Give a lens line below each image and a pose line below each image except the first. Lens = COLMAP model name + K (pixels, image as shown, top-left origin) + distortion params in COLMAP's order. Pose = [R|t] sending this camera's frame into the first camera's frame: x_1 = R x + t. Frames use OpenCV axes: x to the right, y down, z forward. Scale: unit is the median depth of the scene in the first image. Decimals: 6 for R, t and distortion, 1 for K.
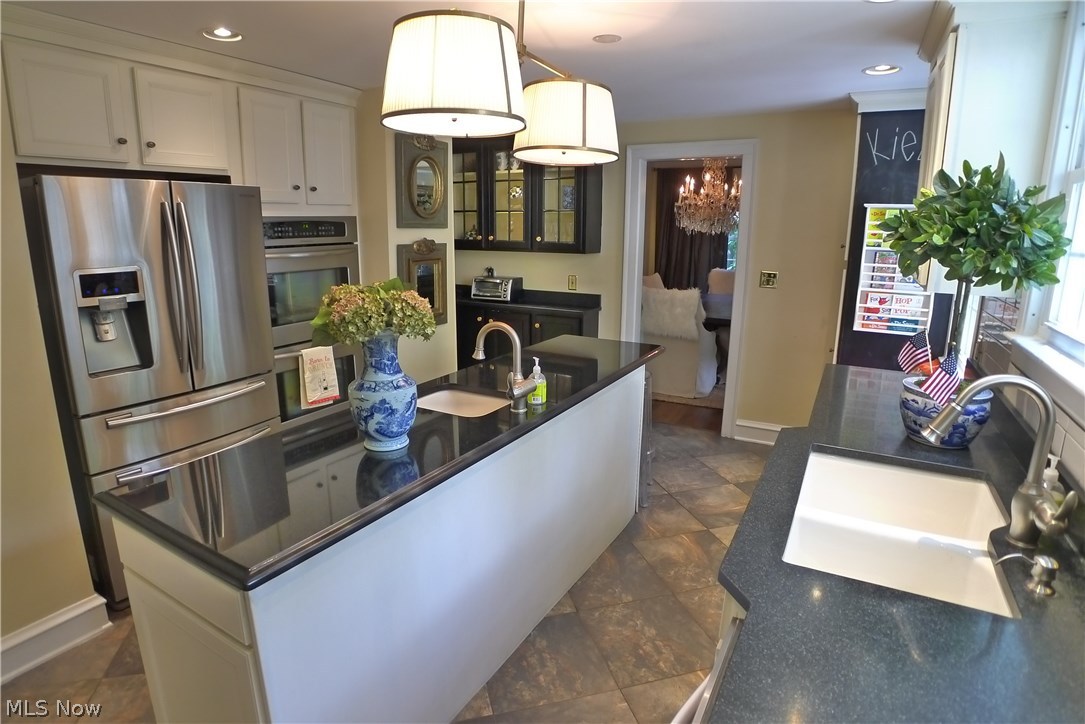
lens RADIAL K [[576.0, 0, 535.4], [0, 576.0, 357.9], [0, 0, 1]] dist [-0.107733, 0.030172]
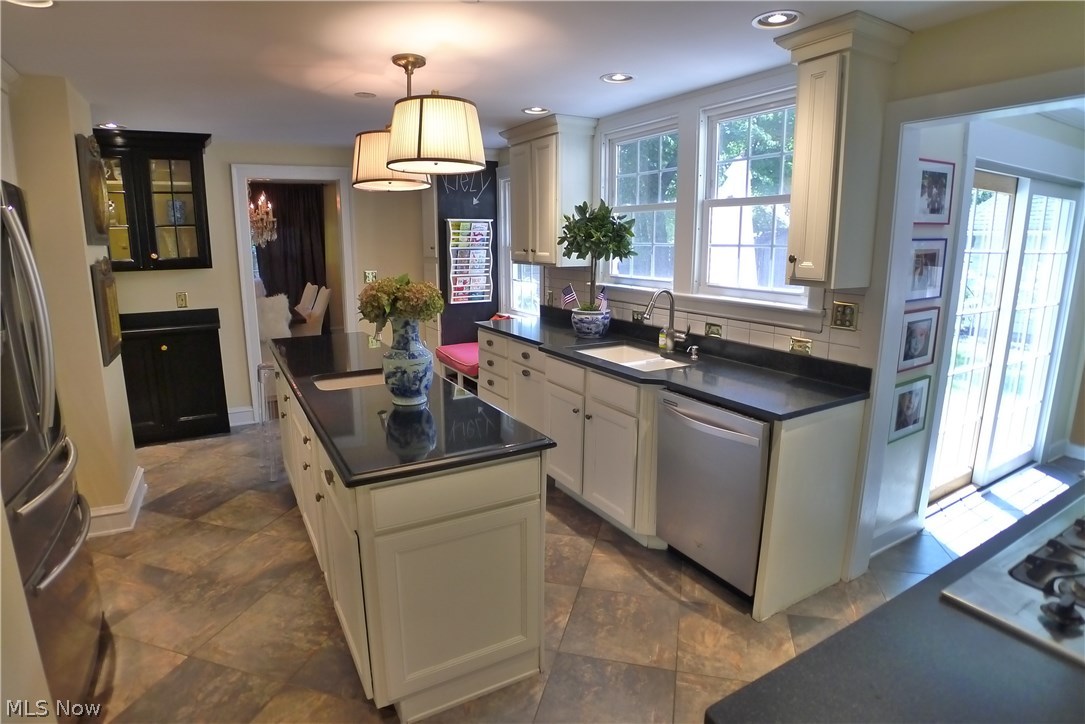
lens RADIAL K [[576.0, 0, 535.4], [0, 576.0, 357.9], [0, 0, 1]] dist [-0.107733, 0.030172]
pose [[0.505985, -0.181192, 0.843296, -0.639533], [0.196139, 0.976244, 0.092072, -0.006165], [-0.839946, 0.118817, 0.529504, 0.024484]]
